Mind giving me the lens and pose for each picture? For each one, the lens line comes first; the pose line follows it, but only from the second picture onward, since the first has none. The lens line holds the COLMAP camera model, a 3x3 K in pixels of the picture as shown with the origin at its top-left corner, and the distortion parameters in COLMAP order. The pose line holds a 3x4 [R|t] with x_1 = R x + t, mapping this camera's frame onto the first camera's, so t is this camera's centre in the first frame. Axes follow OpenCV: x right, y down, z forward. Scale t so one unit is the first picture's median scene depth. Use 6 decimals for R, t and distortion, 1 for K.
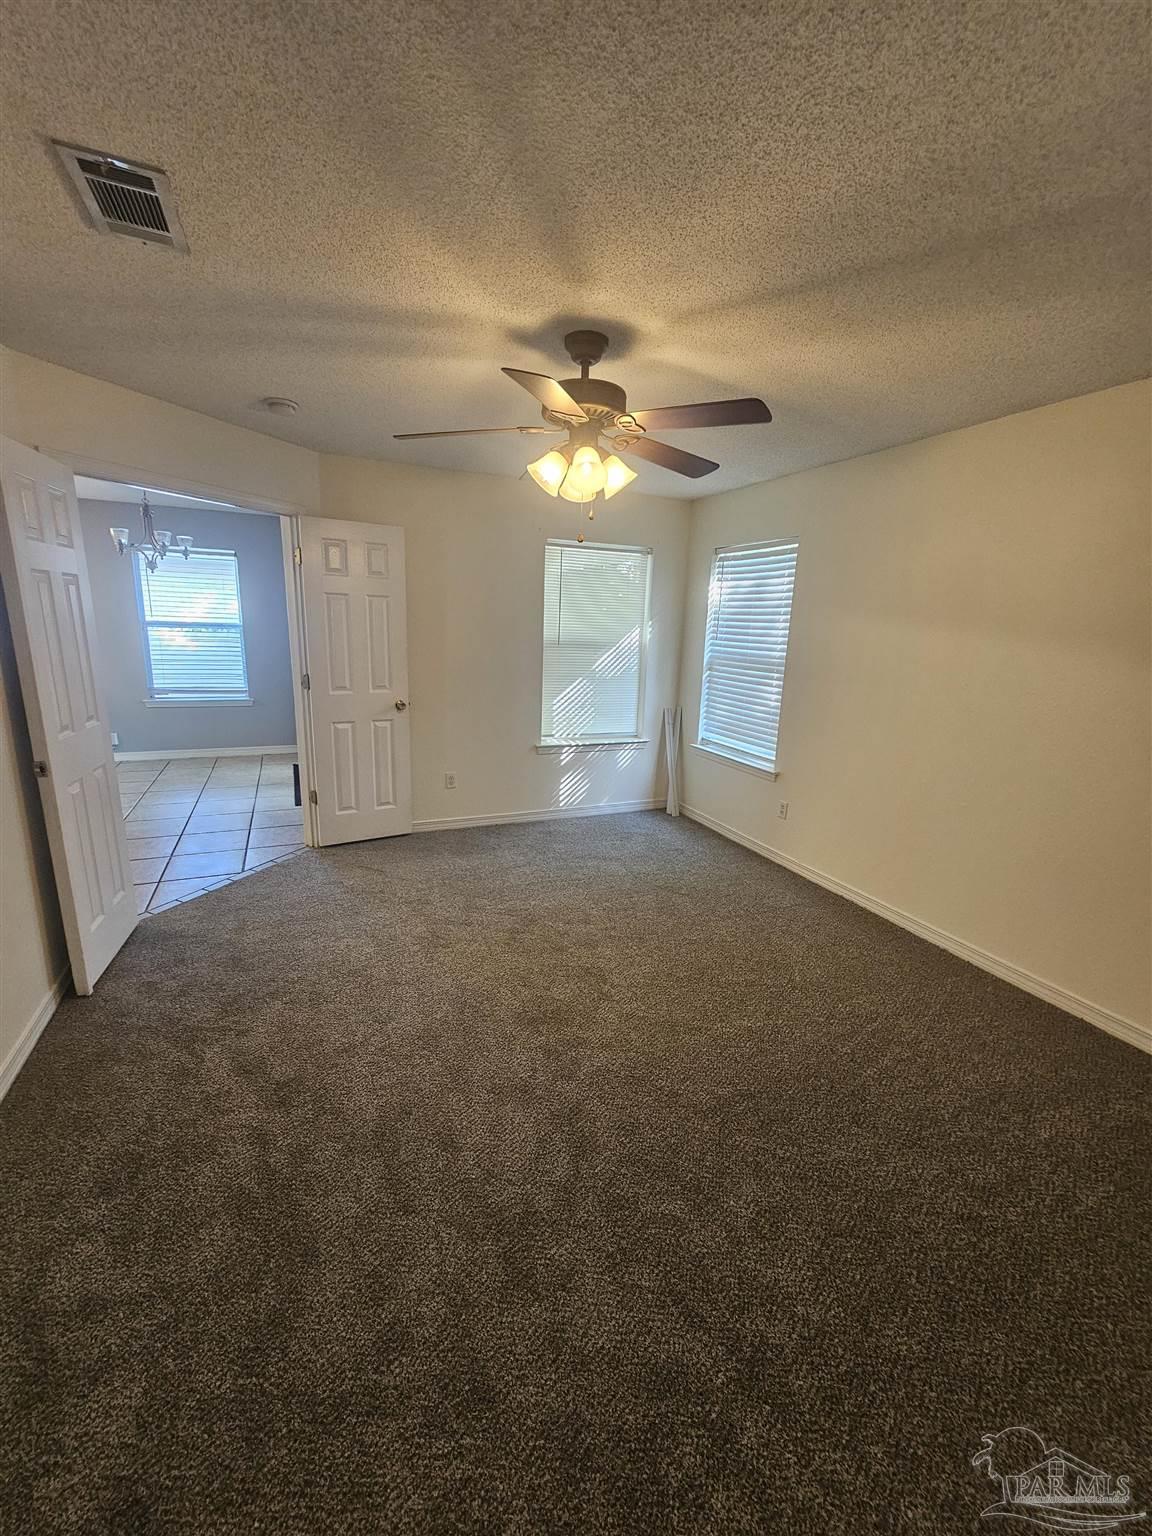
lens RADIAL K [[624.7, 0, 581.4], [0, 624.7, 773.1], [0, 0, 1]] dist [-0.002185, -0.000494]
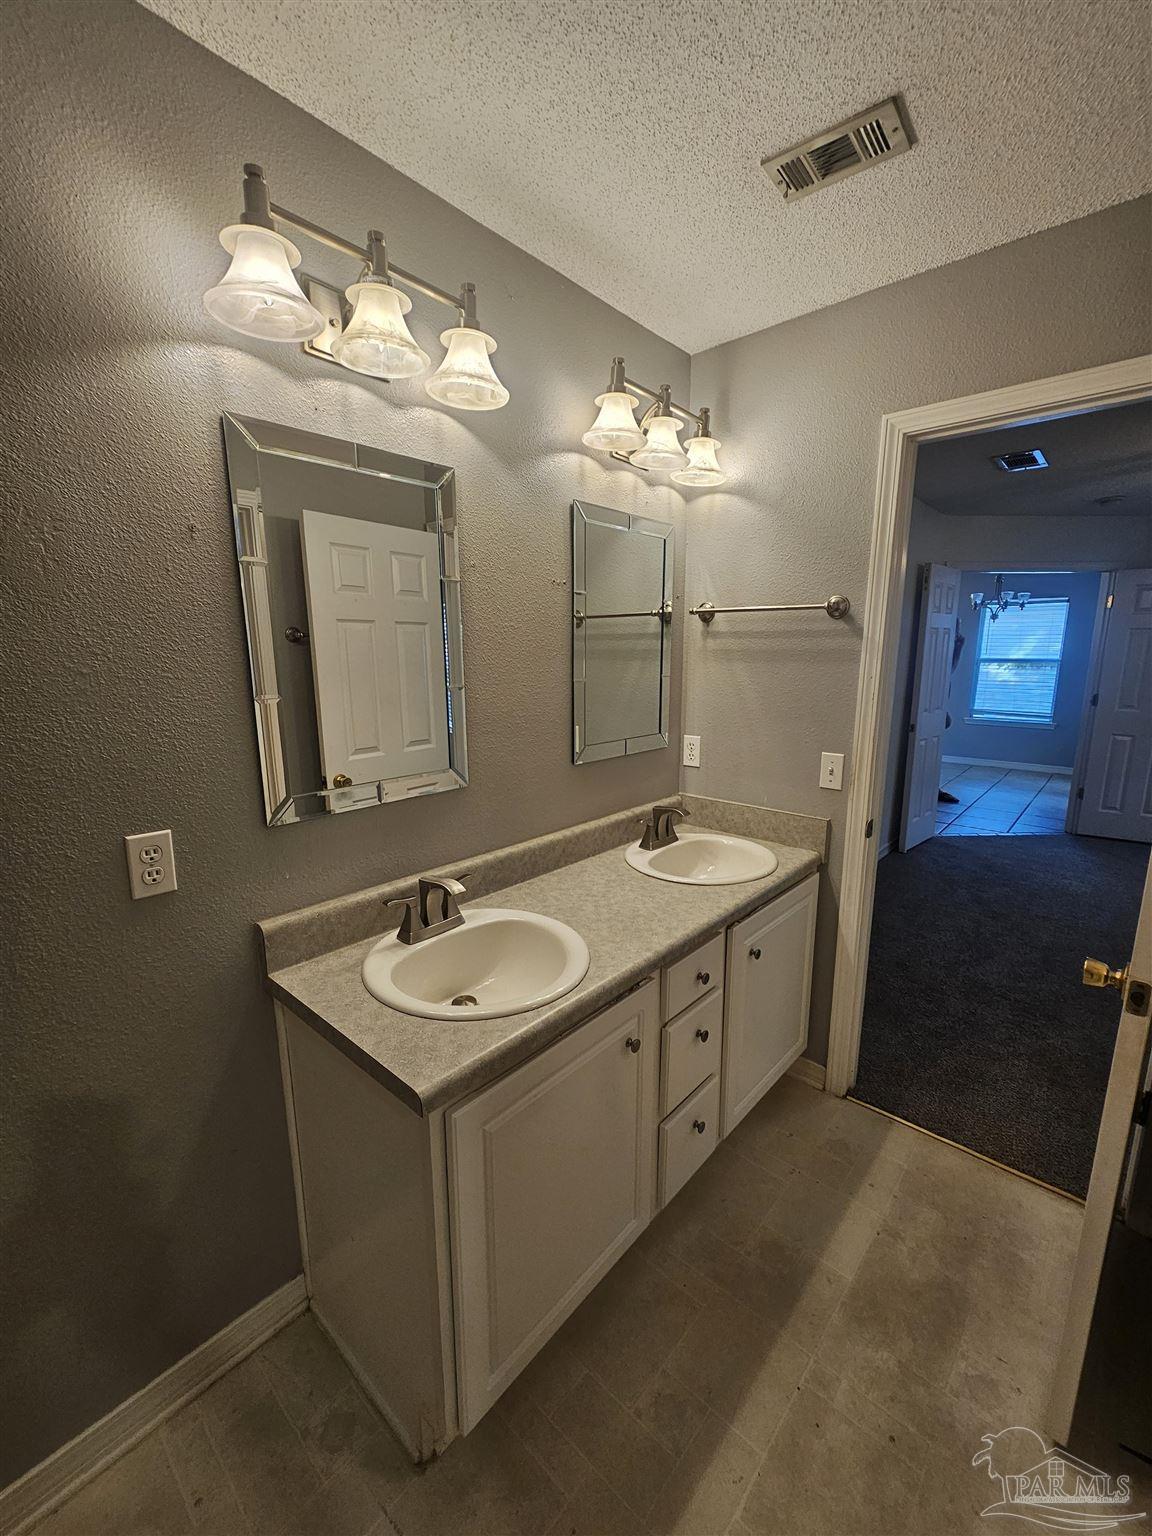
lens RADIAL K [[624.7, 0, 581.4], [0, 624.7, 773.1], [0, 0, 1]] dist [-0.002185, -0.000494]
pose [[0.402973, 0.136367, -0.904995, 0.220993], [-0.196517, 0.978665, 0.059964, 0.093581], [0.893864, 0.153683, 0.421174, -0.317589]]
